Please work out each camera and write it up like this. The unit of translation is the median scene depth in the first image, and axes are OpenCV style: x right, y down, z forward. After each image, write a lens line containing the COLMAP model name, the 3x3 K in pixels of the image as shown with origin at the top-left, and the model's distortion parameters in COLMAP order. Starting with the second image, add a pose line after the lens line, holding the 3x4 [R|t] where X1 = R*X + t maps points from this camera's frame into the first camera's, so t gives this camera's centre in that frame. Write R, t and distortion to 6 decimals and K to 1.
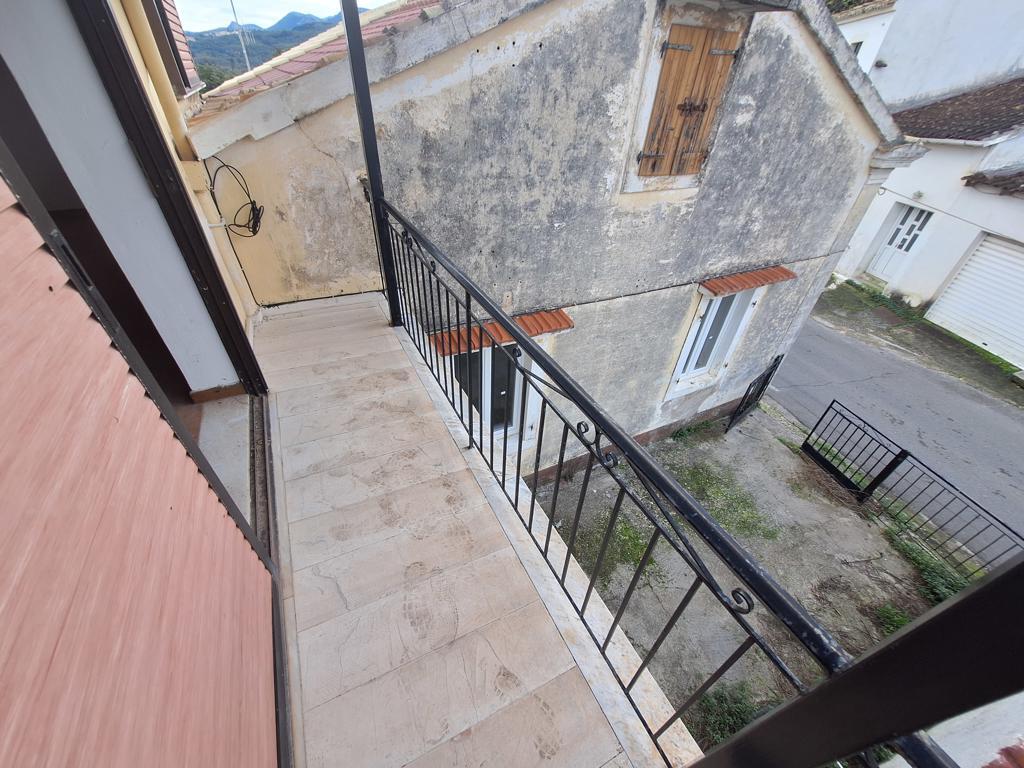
lens RADIAL K [[403.0, 0, 507.7], [0, 403.0, 390.5], [0, 0, 1]] dist [-0.002468, 0.000495]
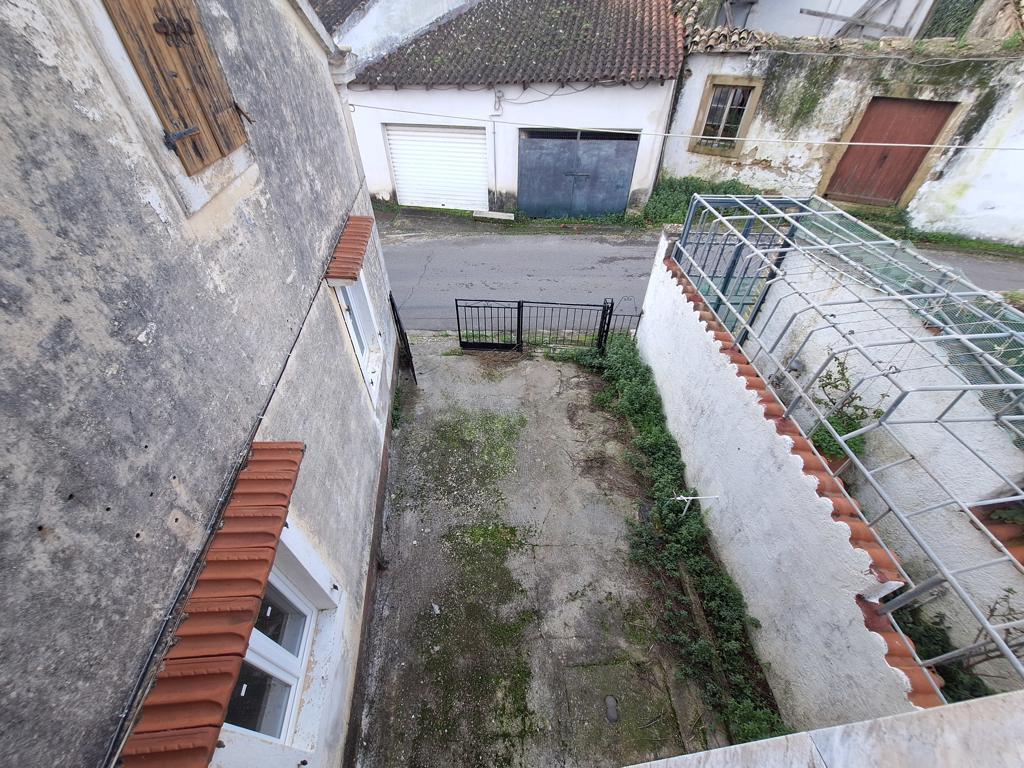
lens RADIAL K [[401.6, 0, 507.1], [0, 401.6, 389.9], [0, 0, 1]] dist [-0.000764, 0.000486]
pose [[0.324601, -0.681463, 0.655929, -0.066719], [0.600350, 0.684322, 0.413865, -0.268719], [-0.730900, 0.259446, 0.631247, 0.379347]]
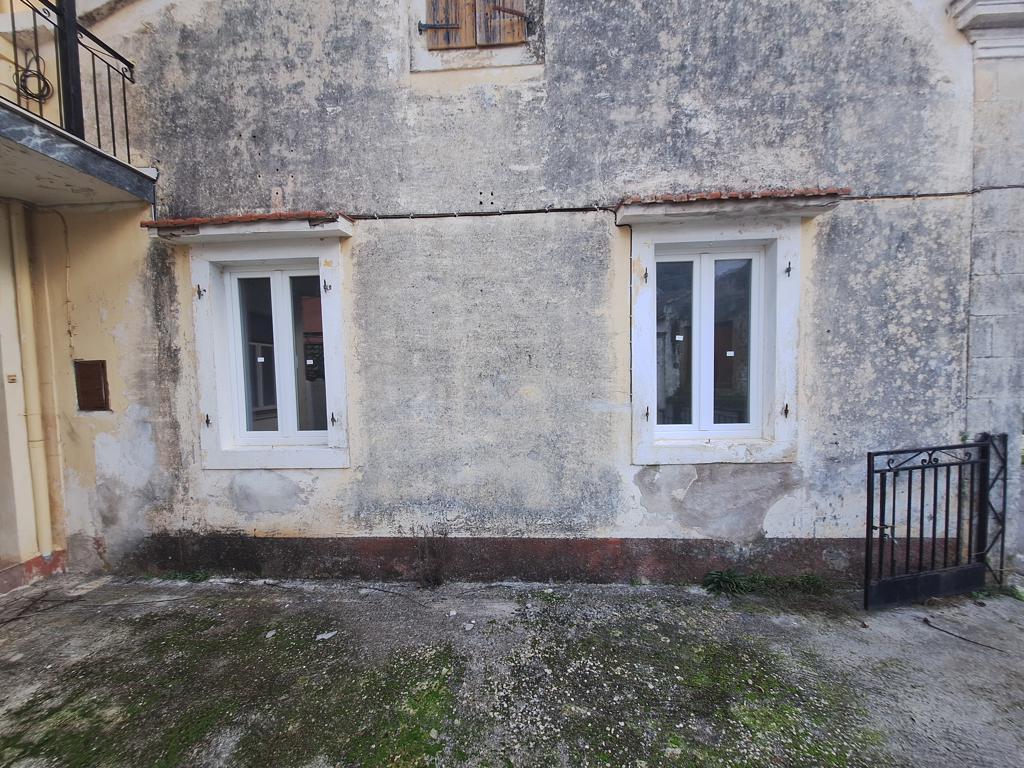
lens RADIAL K [[403.0, 0, 507.7], [0, 403.0, 390.5], [0, 0, 1]] dist [-0.002468, 0.000495]
pose [[0.872257, -0.038726, -0.487512, 0.734906], [-0.251900, 0.818872, -0.515748, 0.374285], [0.419183, 0.572669, 0.704511, 0.769957]]
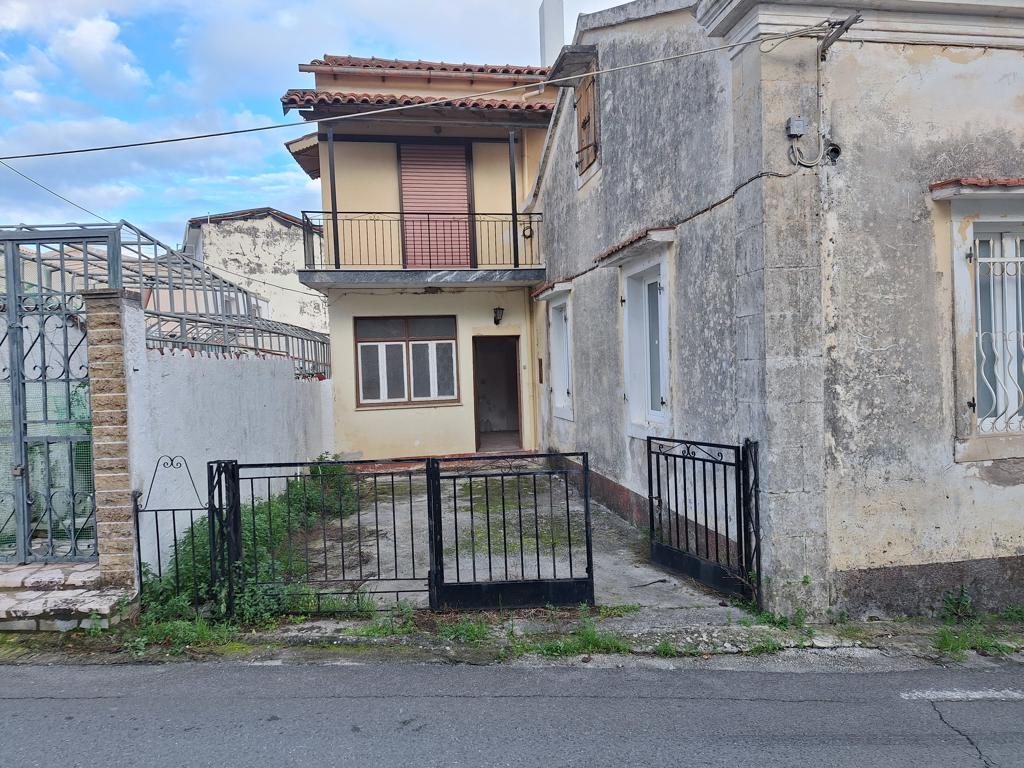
lens RADIAL K [[705.5, 0, 512.0], [0, 705.5, 384.0], [0, 0, 1]] dist [0.095825, -0.082772]
pose [[-0.282793, -0.012743, -0.959096, 2.402254], [-0.575043, 0.802545, 0.158890, -0.182707], [0.767694, 0.596455, -0.234282, 1.593398]]
